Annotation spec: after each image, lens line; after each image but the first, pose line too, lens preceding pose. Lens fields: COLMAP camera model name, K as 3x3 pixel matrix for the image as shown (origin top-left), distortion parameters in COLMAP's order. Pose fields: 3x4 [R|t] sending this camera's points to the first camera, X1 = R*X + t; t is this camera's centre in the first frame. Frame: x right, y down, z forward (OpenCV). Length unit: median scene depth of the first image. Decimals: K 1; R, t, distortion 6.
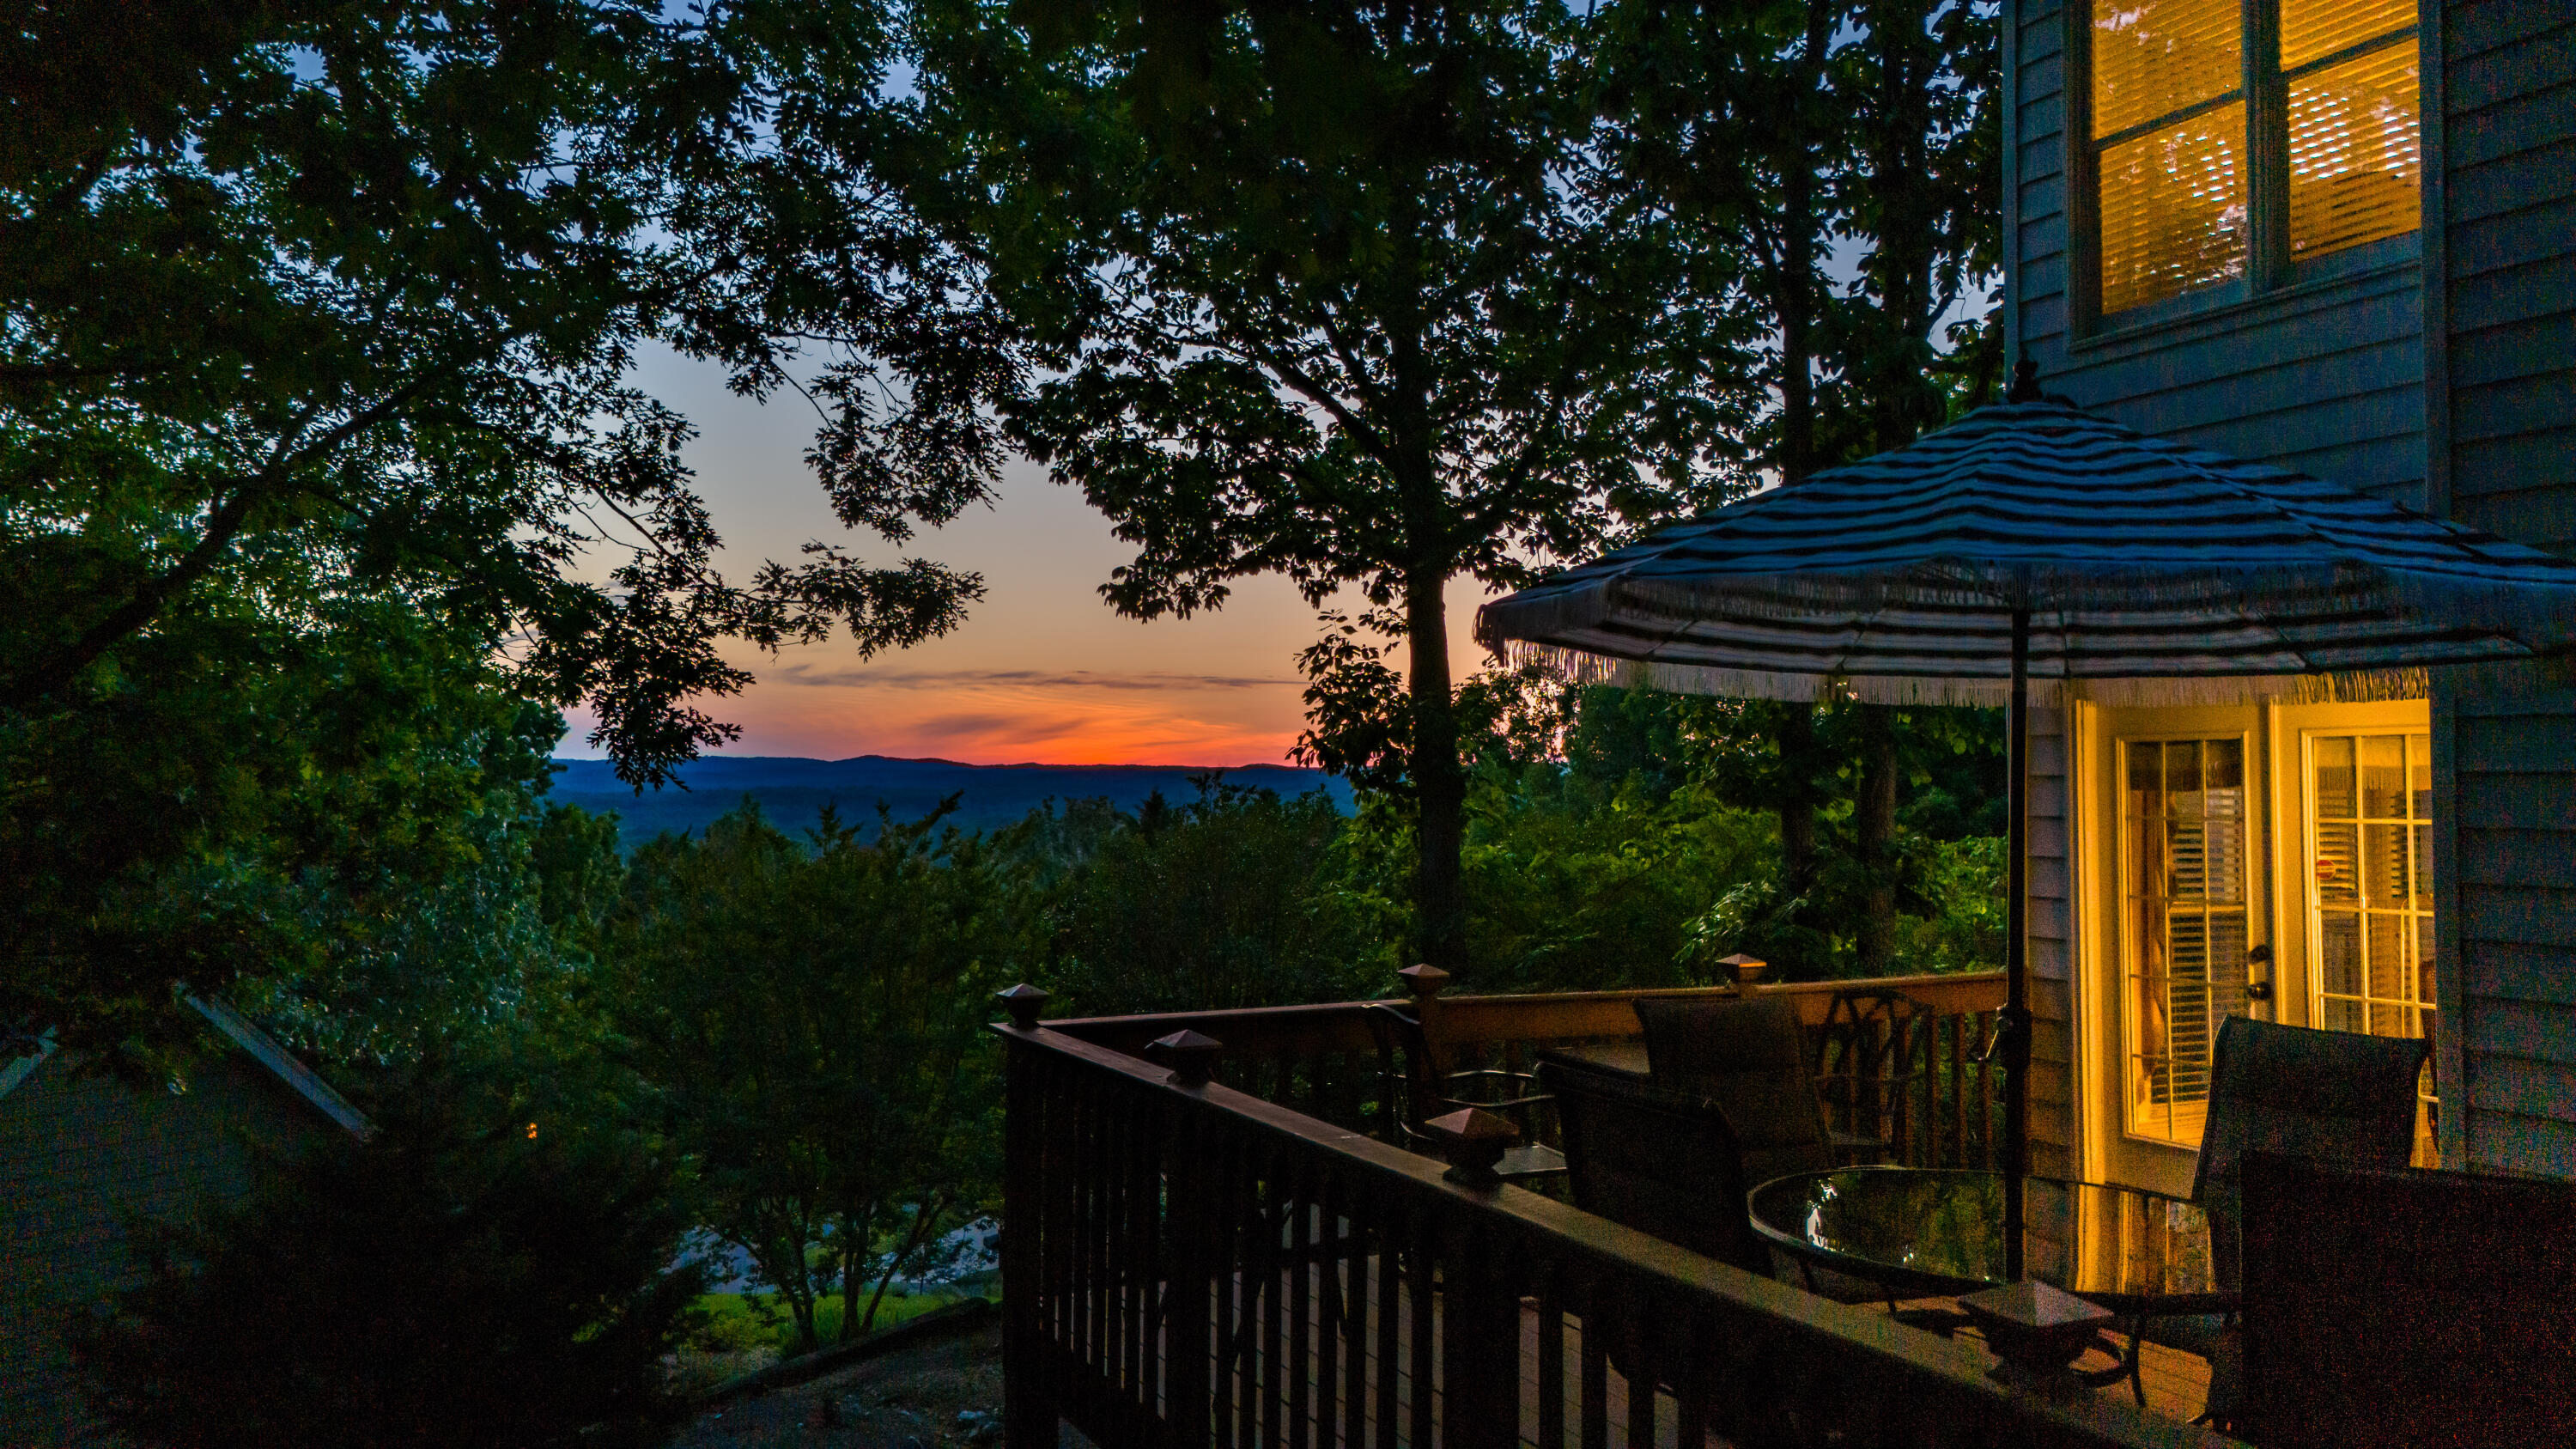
lens RADIAL K [[1865.7, 0, 1286.5], [0, 1865.7, 718.9], [0, 0, 1]] dist [0.089379, 0.000184]
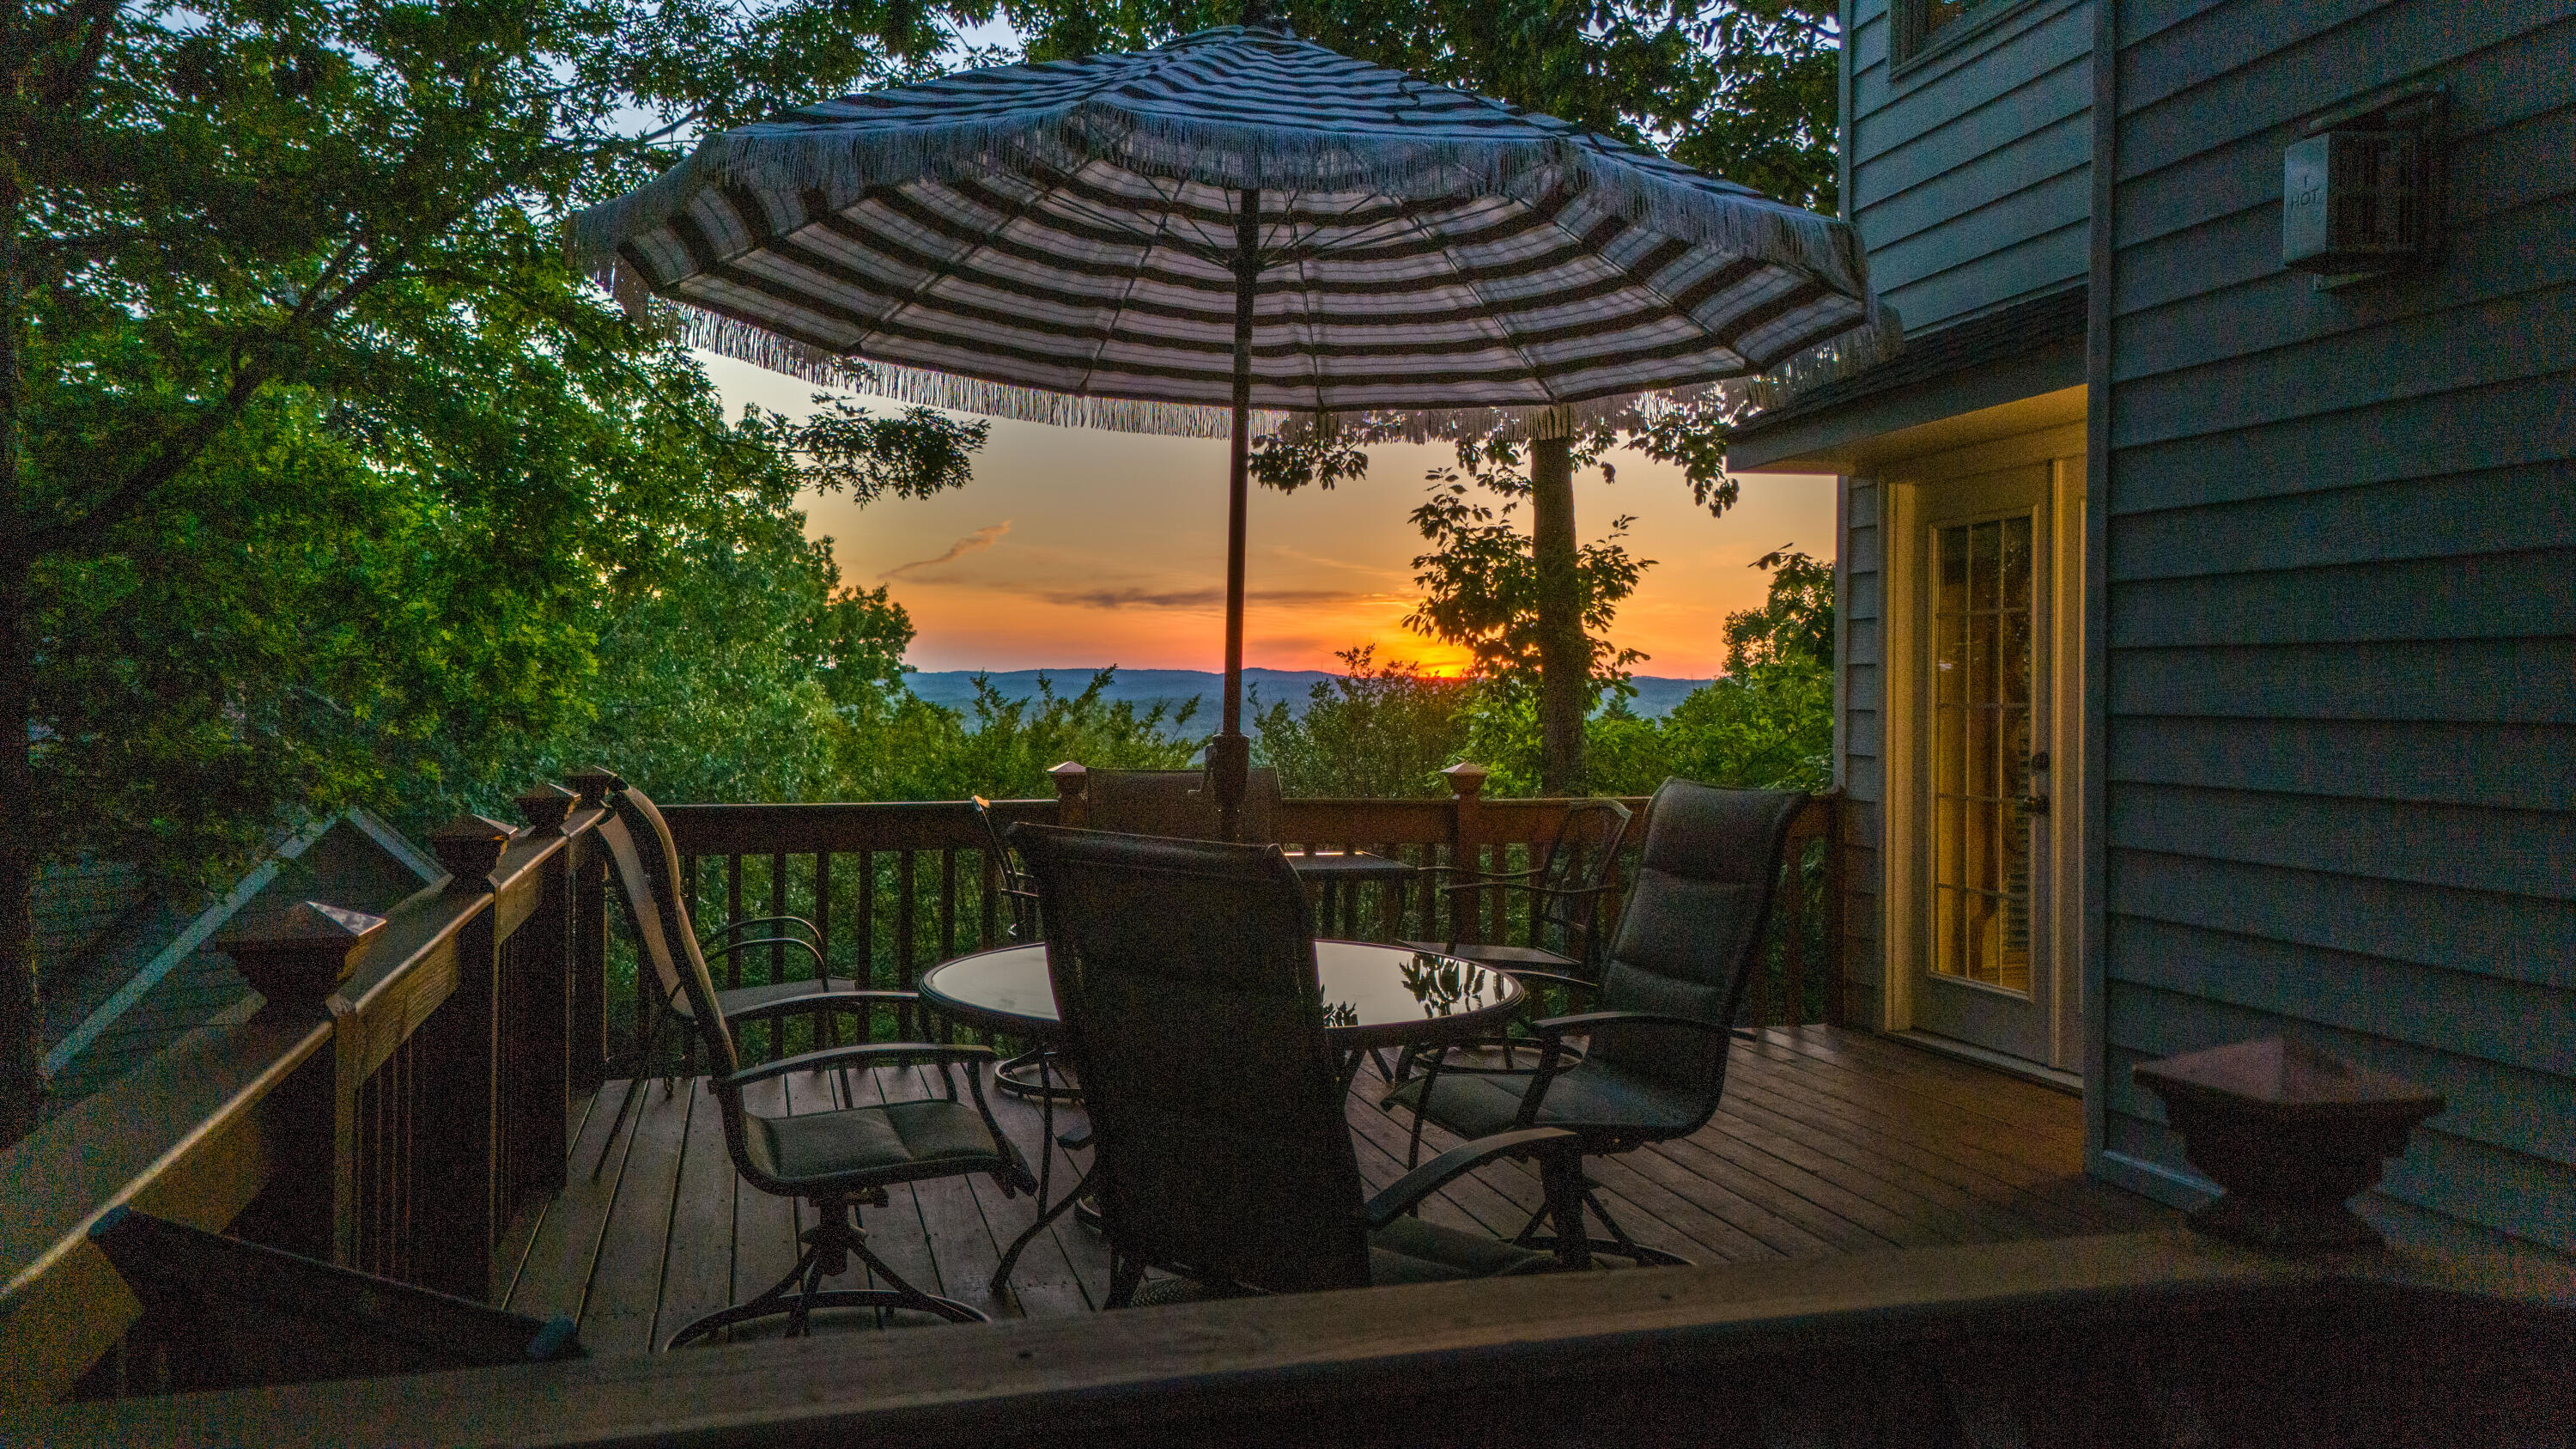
lens RADIAL K [[1865.7, 0, 1286.5], [0, 1865.7, 718.9], [0, 0, 1]] dist [0.089379, 0.000184]
pose [[0.980321, 0.004645, -0.197356, 0.136277], [0.004687, 0.998894, 0.046793, 0.024433], [0.197355, -0.046797, 0.979214, 0.039959]]
